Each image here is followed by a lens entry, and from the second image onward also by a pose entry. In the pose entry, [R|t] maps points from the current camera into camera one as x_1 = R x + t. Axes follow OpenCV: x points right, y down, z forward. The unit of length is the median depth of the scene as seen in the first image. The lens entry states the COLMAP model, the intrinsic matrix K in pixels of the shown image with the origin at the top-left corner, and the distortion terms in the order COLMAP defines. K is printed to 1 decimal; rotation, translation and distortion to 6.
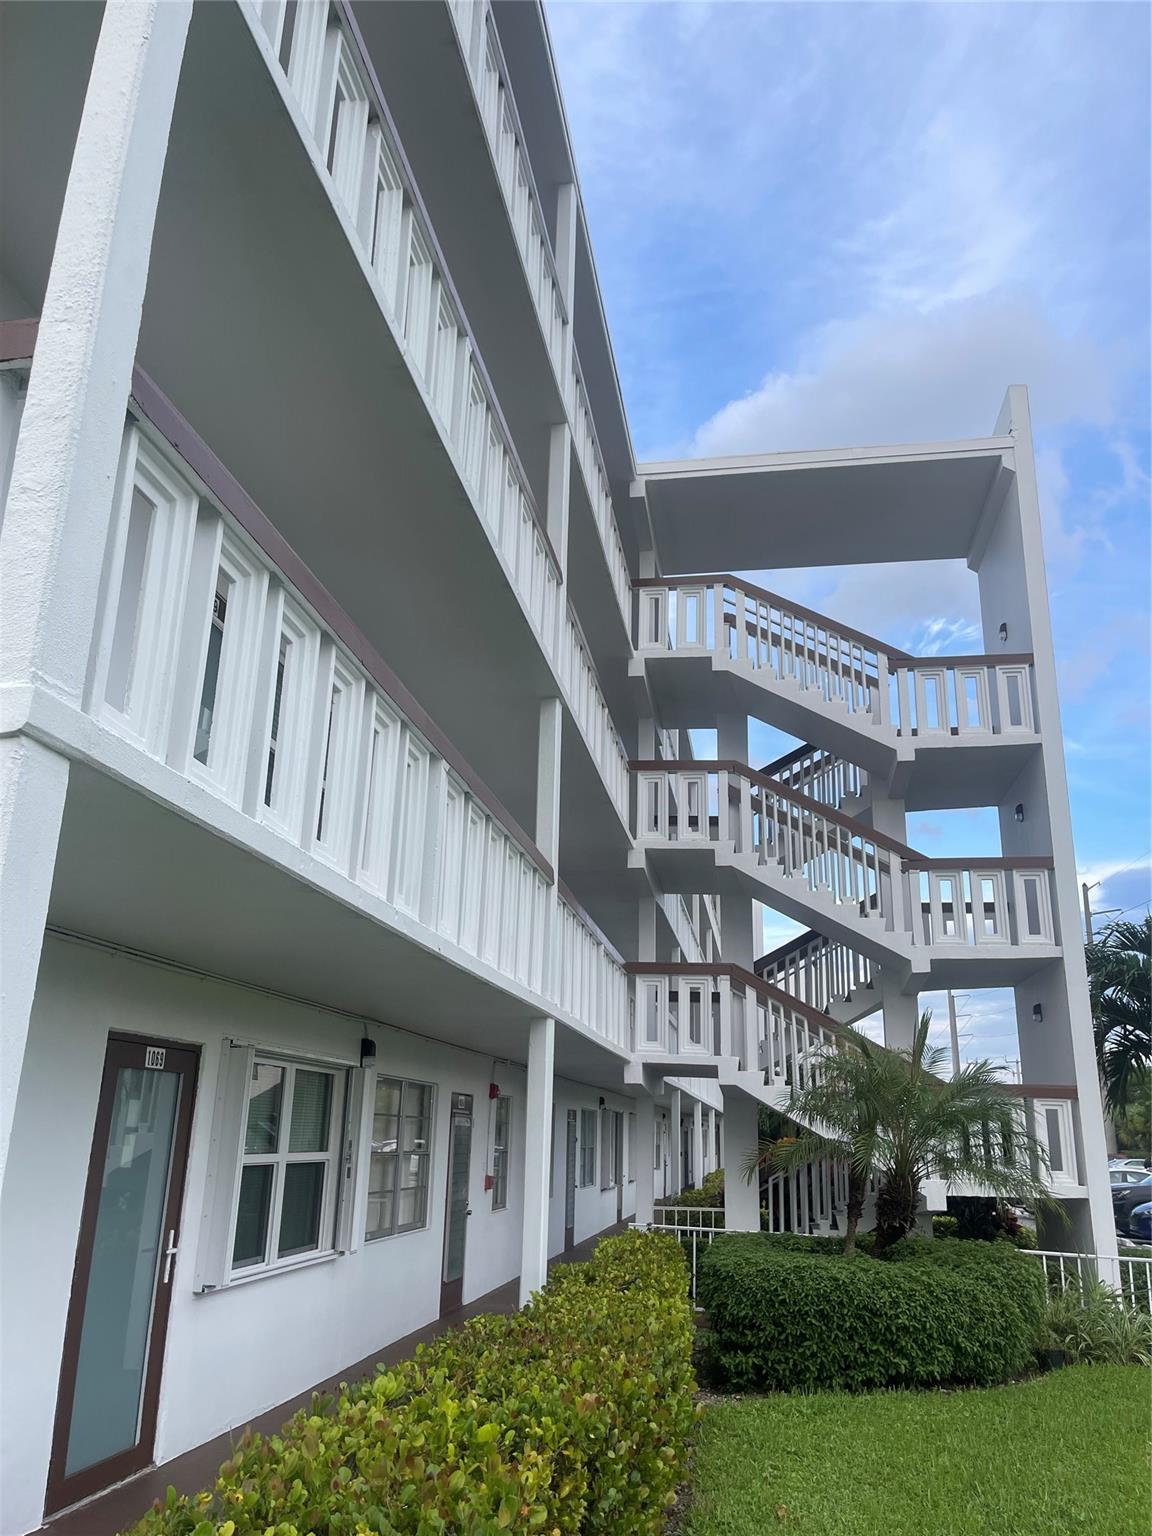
lens RADIAL K [[1143.9, 0, 576.0], [0, 1143.9, 768.0], [0, 0, 1]] dist [-0.004671, -0.000353]
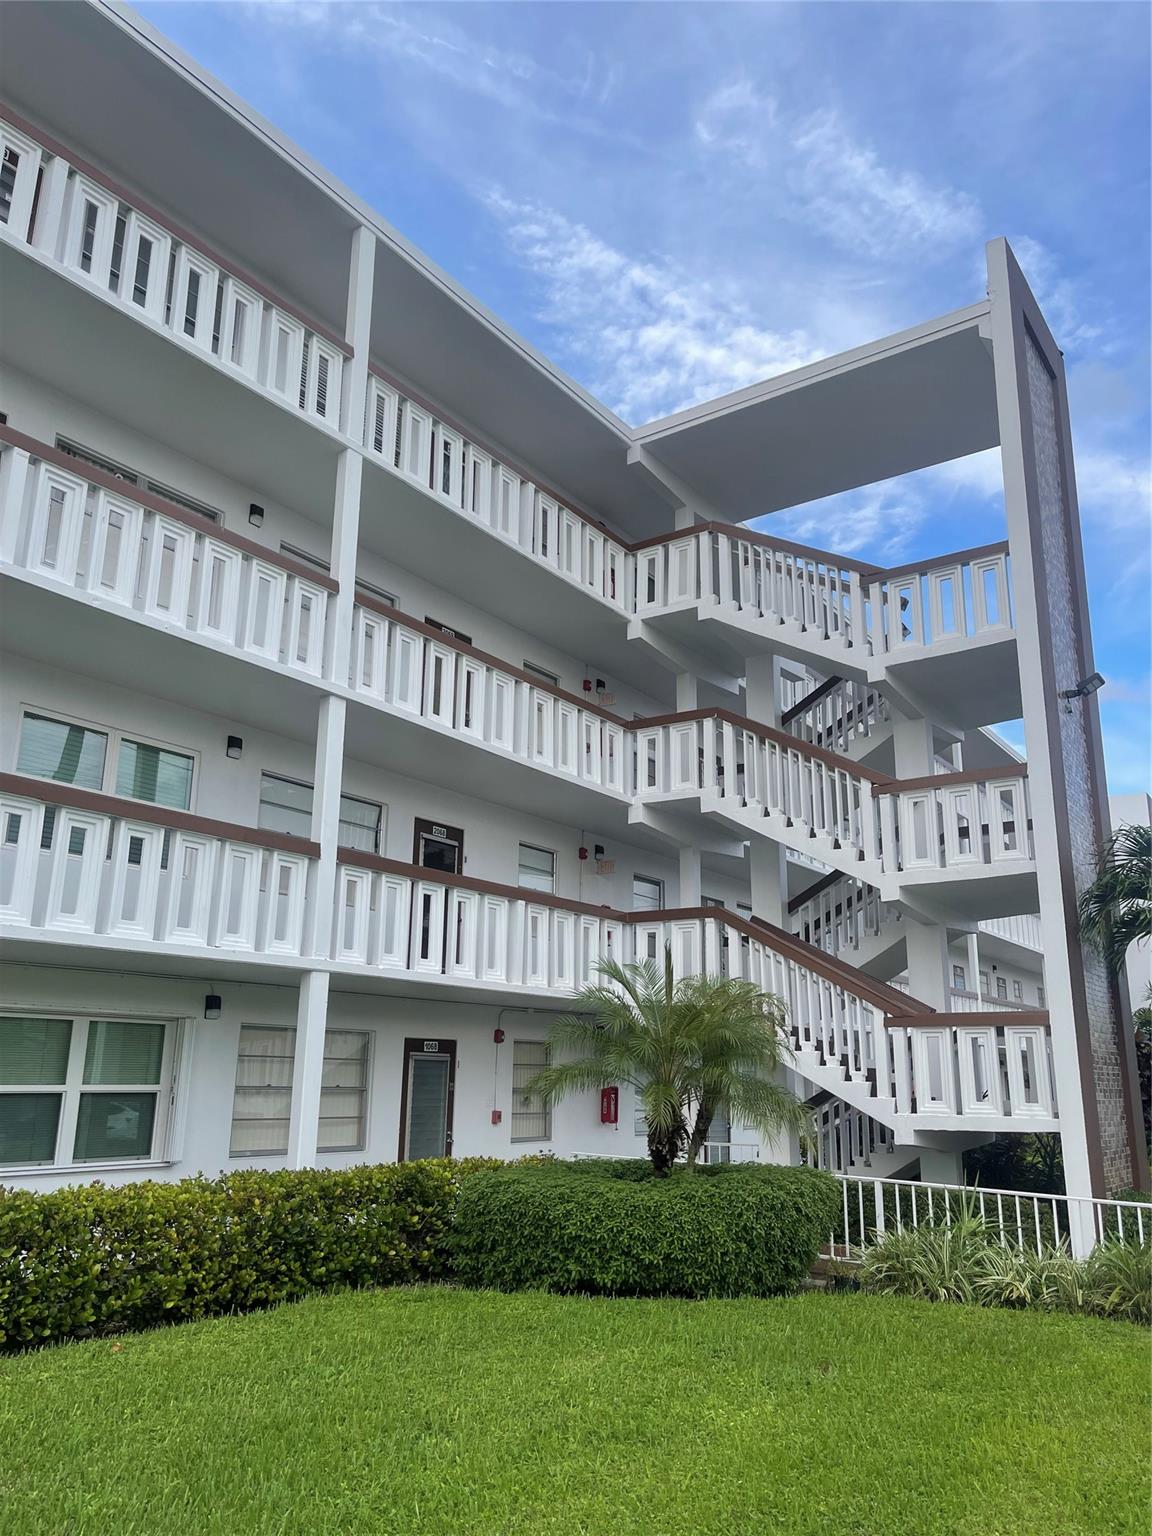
lens RADIAL K [[1149.5, 0, 595.1], [0, 1149.5, 767.9], [0, 0, 1]] dist [0.055726, -0.116145]
pose [[0.905504, -0.125562, -0.405335, 0.452634], [0.136995, 0.990571, -0.000809, 0.033907], [0.401615, -0.054796, 0.914168, 0.026254]]
